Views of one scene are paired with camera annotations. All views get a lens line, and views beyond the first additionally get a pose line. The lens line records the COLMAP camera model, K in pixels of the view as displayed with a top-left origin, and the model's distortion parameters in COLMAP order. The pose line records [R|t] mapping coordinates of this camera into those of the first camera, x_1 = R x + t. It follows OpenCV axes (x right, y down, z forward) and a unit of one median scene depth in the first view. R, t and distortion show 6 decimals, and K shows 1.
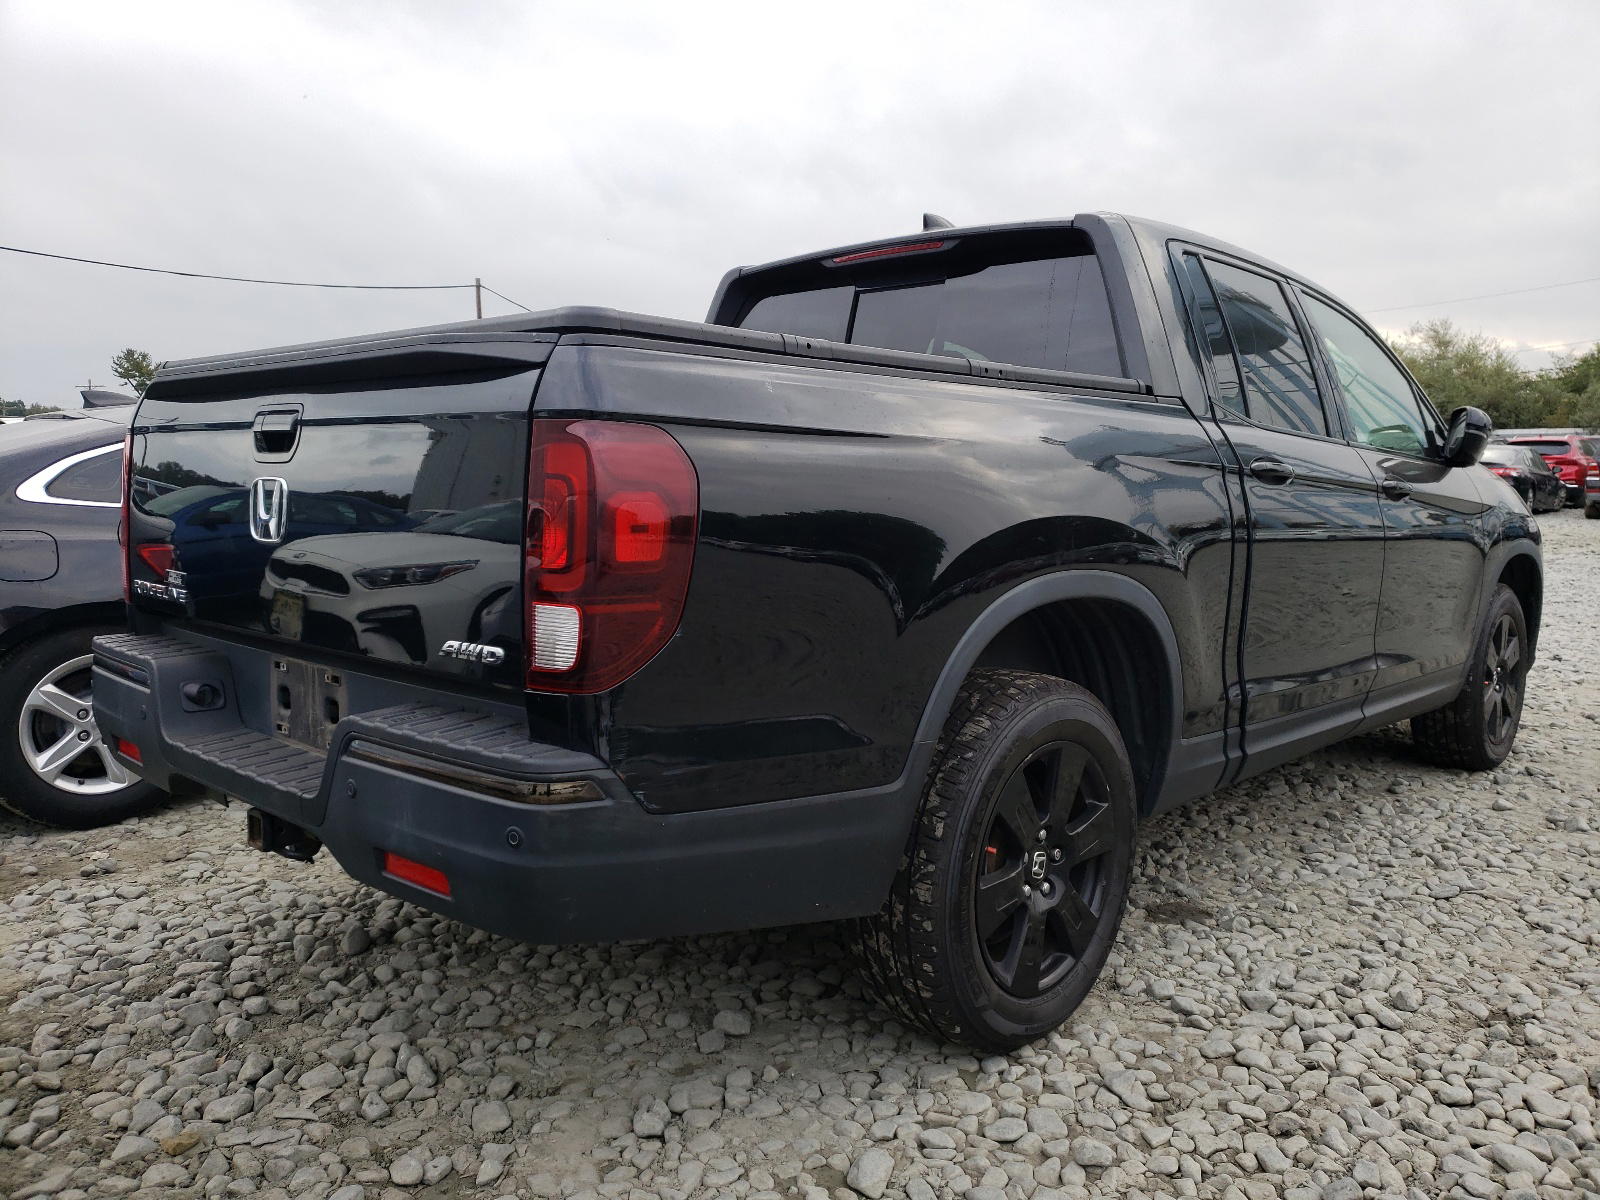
lens RADIAL K [[1433.0, 0, 800.0], [0, 1433.0, 600.0], [0, 0, 1]] dist [0.016415, 0.024534]
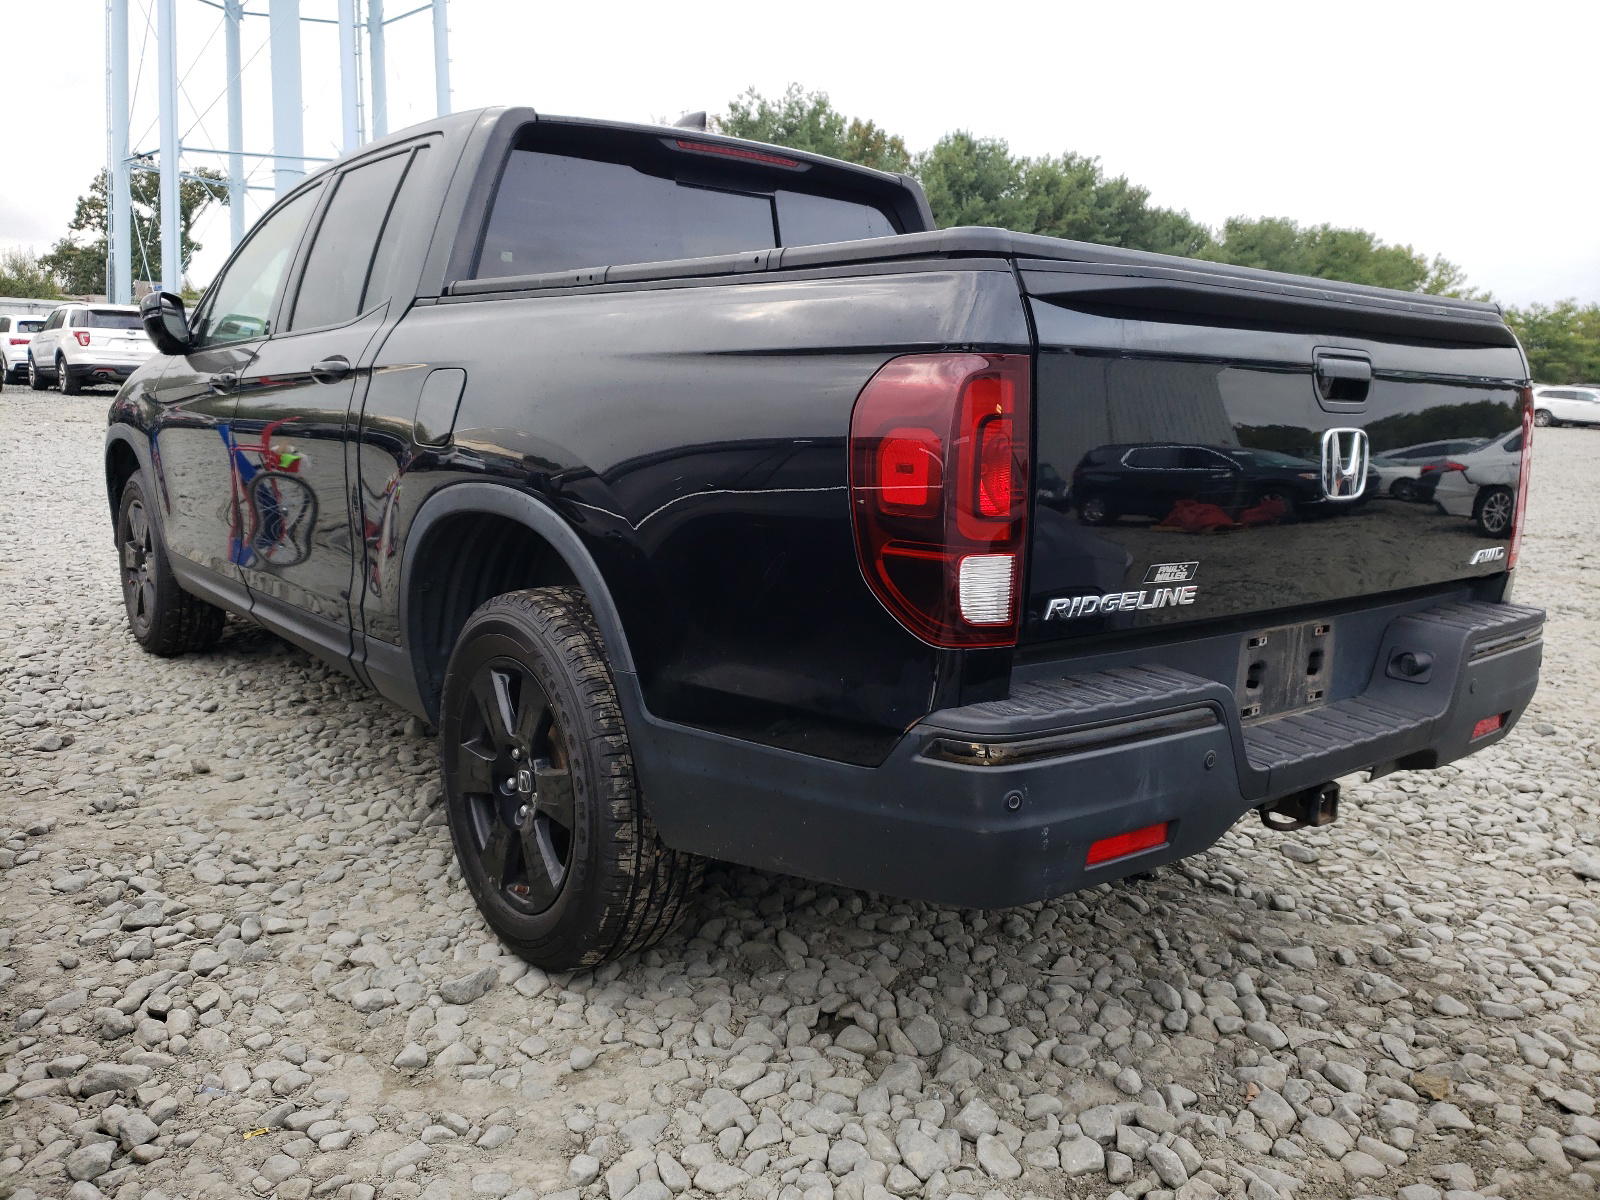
lens RADIAL K [[1433.0, 0, 800.0], [0, 1433.0, 600.0], [0, 0, 1]] dist [0.016415, 0.024534]
pose [[-0.006390, -0.164490, 0.986358, -1.157195], [0.047339, 0.985223, 0.164607, -0.130031], [-0.998858, 0.047745, 0.001491, 1.208206]]
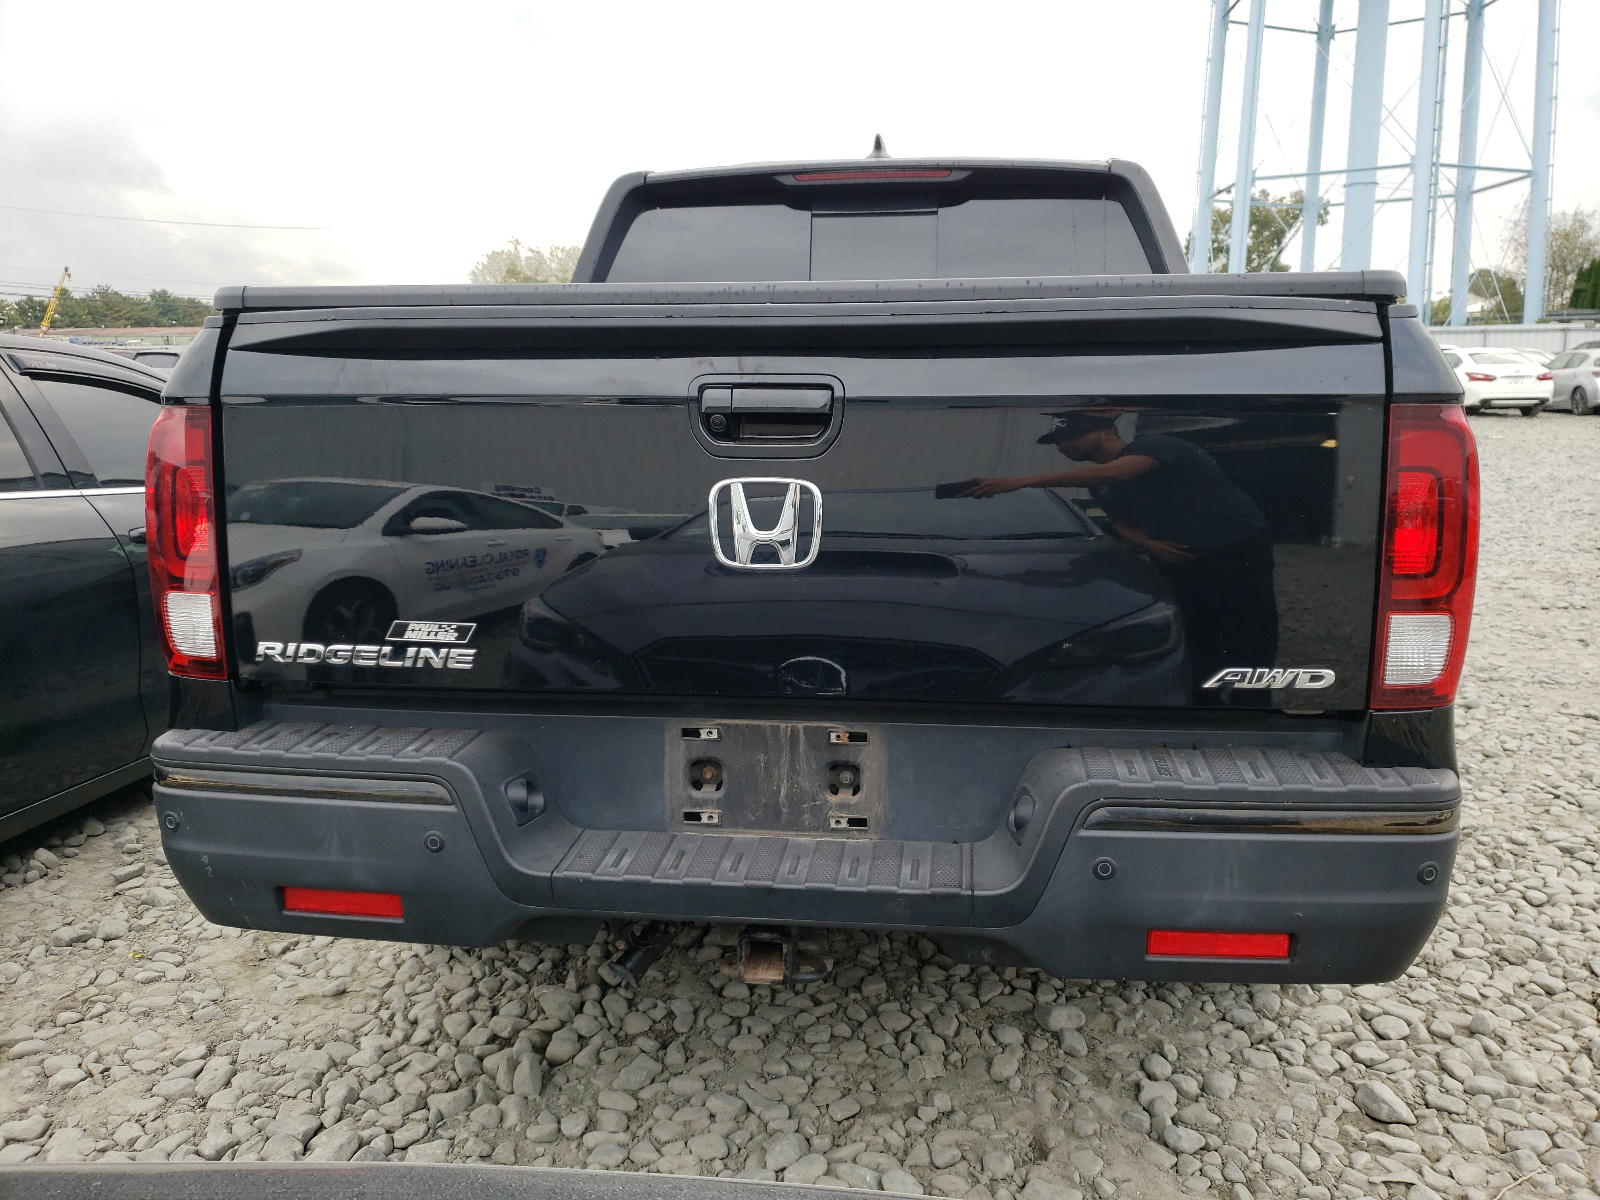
lens RADIAL K [[1433.0, 0, 800.0], [0, 1433.0, 600.0], [0, 0, 1]] dist [0.016415, 0.024534]
pose [[0.754815, -0.119035, 0.645046, -0.743191], [0.068698, 0.992334, 0.102734, -0.087291], [-0.652330, -0.033232, 0.757206, 0.405240]]
